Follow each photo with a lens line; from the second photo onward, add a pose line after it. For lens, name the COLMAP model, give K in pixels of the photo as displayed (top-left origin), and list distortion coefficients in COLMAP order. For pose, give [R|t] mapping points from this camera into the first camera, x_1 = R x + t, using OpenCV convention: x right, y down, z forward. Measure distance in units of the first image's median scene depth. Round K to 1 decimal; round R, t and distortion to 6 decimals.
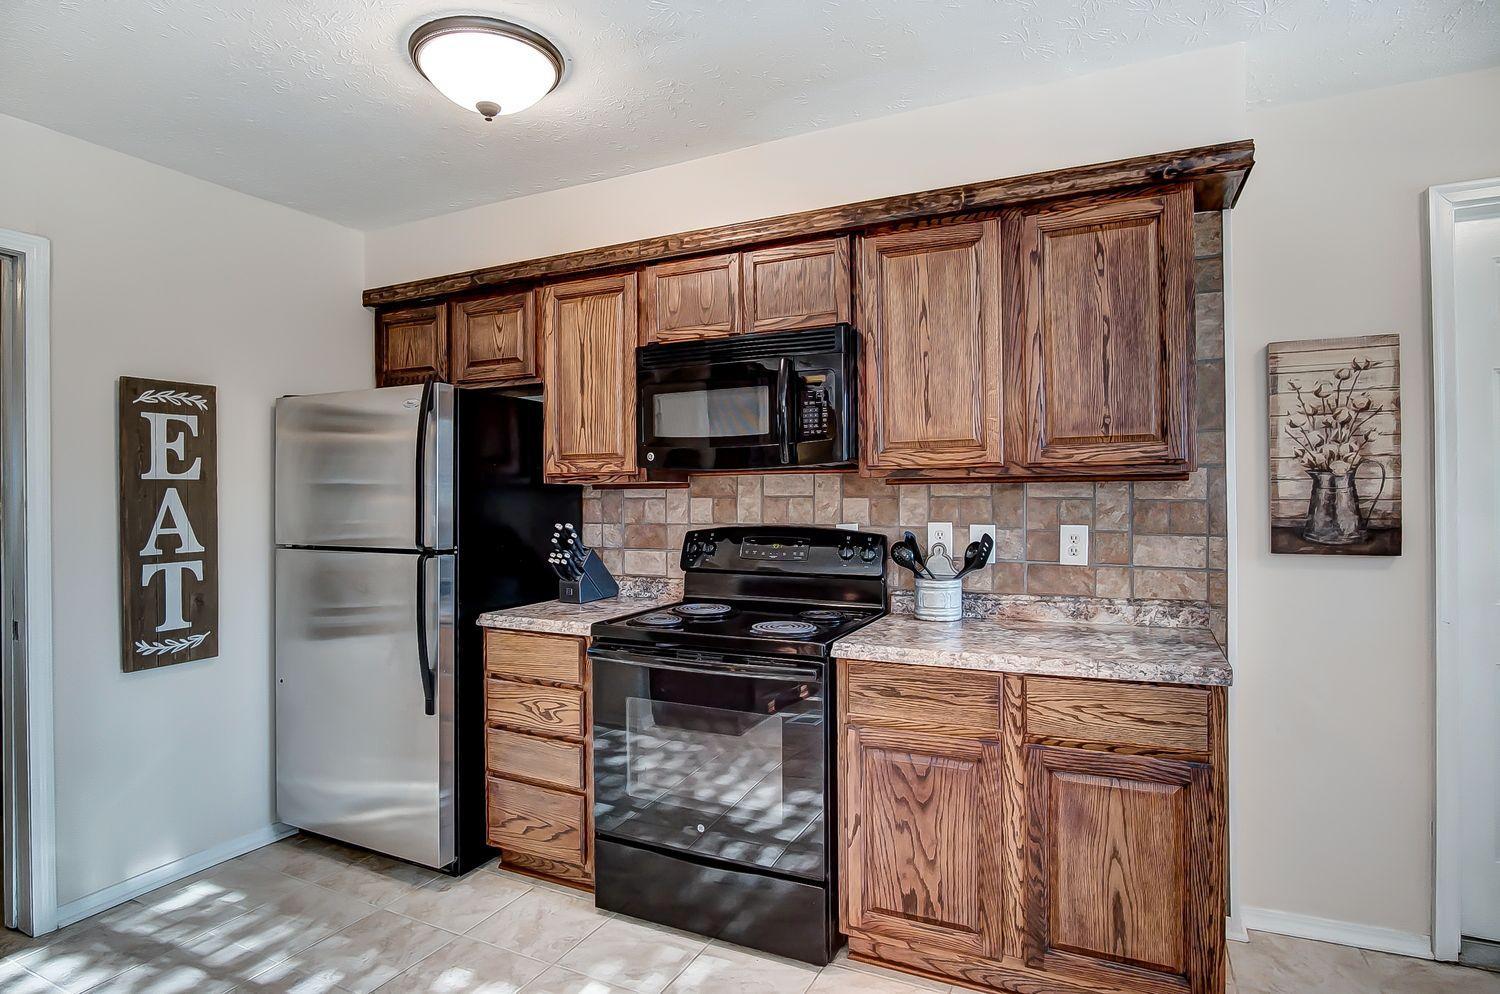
lens RADIAL K [[813.2, 0, 734.2], [0, 813.2, 497.1], [0, 0, 1]] dist [-0.032569, 0.004242]
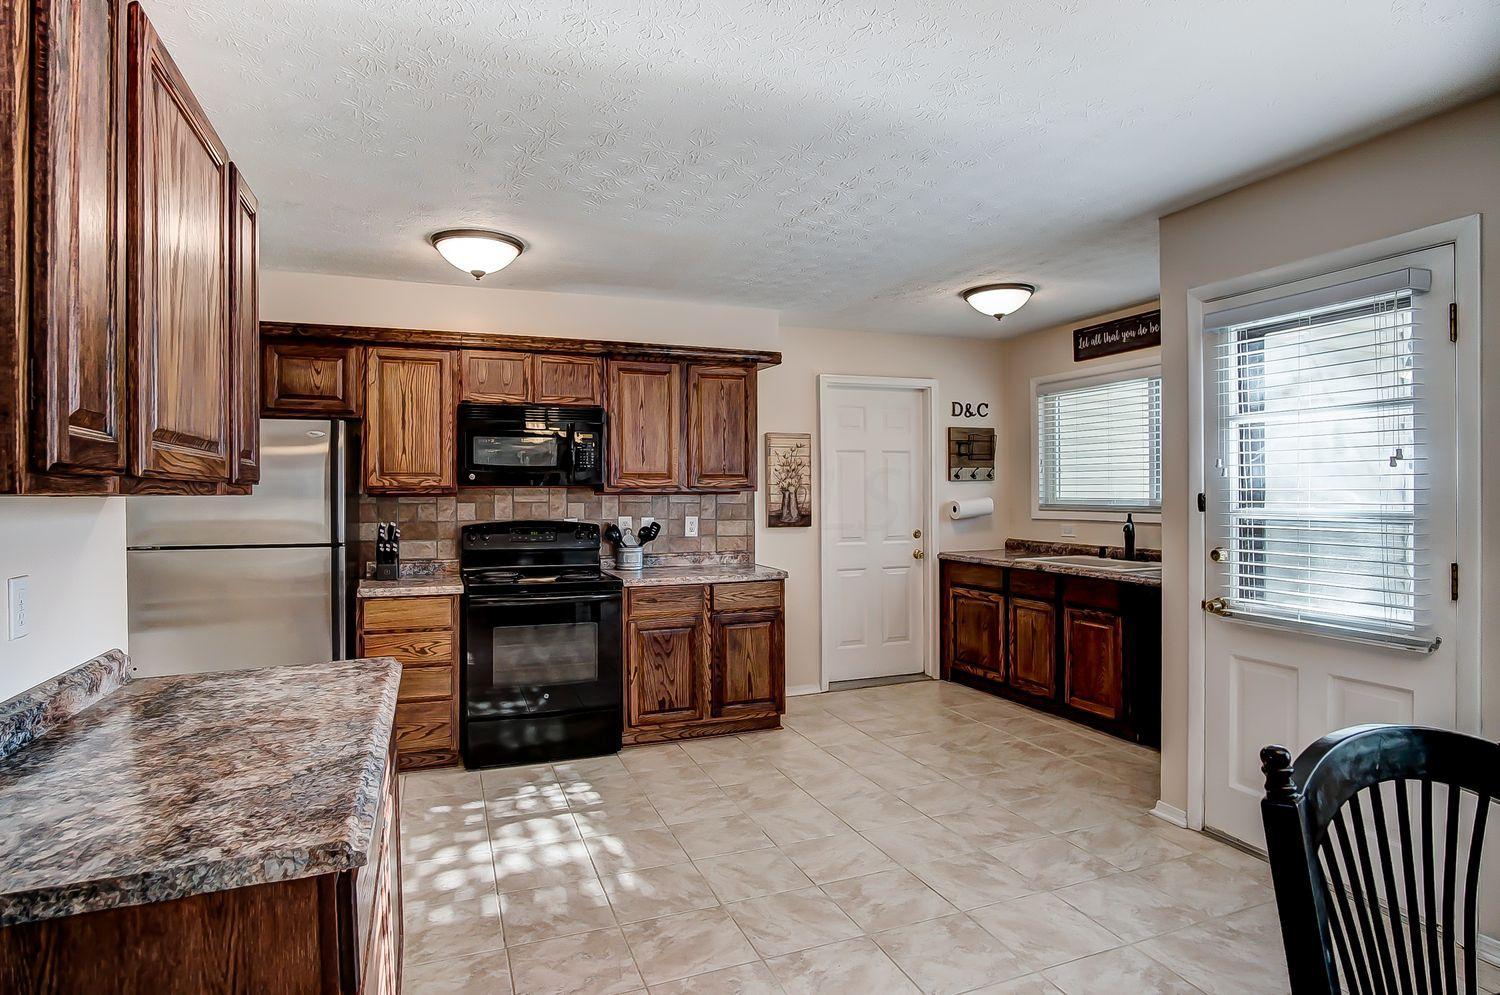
lens RADIAL K [[813.2, 0, 761.3], [0, 813.2, 490.9], [0, 0, 1]] dist [-0.032569, 0.004242]
pose [[0.665406, 0.005237, 0.746463, -0.937360], [-0.001761, 0.999984, -0.005446, -0.016936], [-0.746479, 0.002309, 0.665404, -0.444827]]
